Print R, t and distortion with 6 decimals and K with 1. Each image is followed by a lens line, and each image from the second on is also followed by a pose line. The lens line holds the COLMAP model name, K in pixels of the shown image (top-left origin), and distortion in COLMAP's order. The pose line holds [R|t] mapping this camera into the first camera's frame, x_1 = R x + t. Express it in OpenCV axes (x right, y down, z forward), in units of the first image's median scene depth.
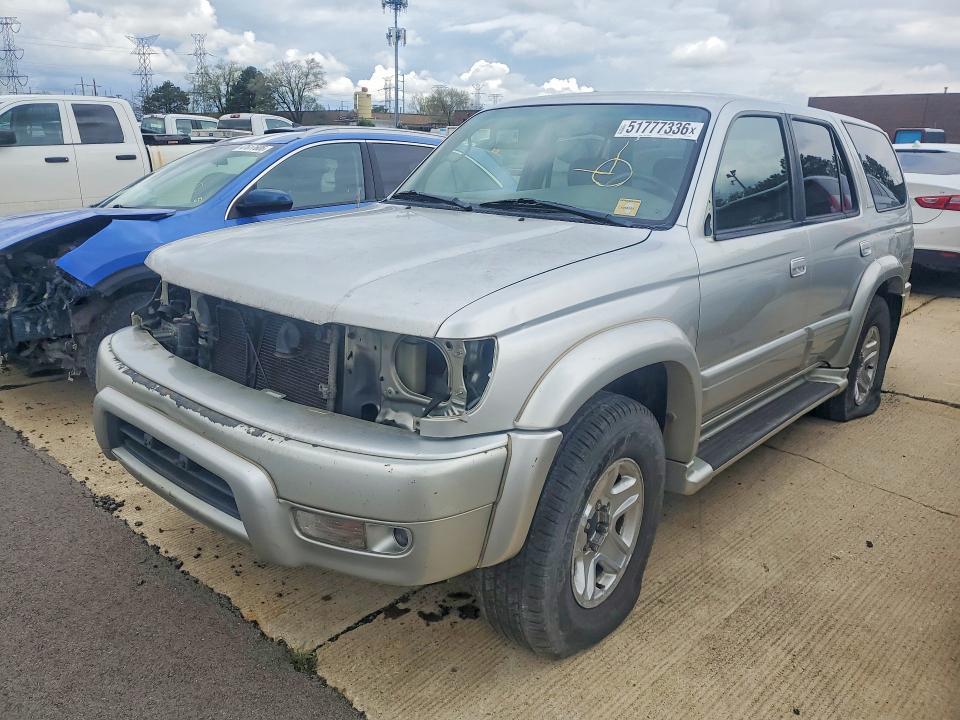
lens RADIAL K [[735.7, 0, 473.4], [0, 735.7, 353.1], [0, 0, 1]] dist [0.024713, 0.004894]
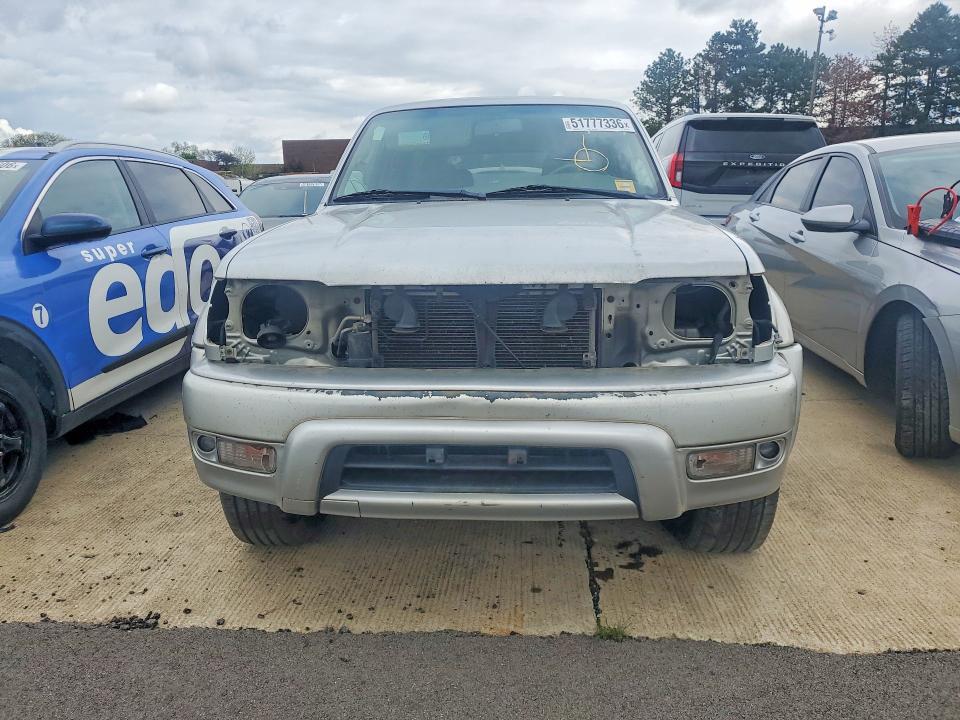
lens RADIAL K [[734.1, 0, 466.5], [0, 734.1, 365.1], [0, 0, 1]] dist [0.013192, -0.004550]
pose [[0.788321, -0.175874, 0.589592, -0.830722], [0.198319, 0.979763, 0.027095, -0.001124], [-0.582426, 0.095568, 0.807246, 0.262668]]
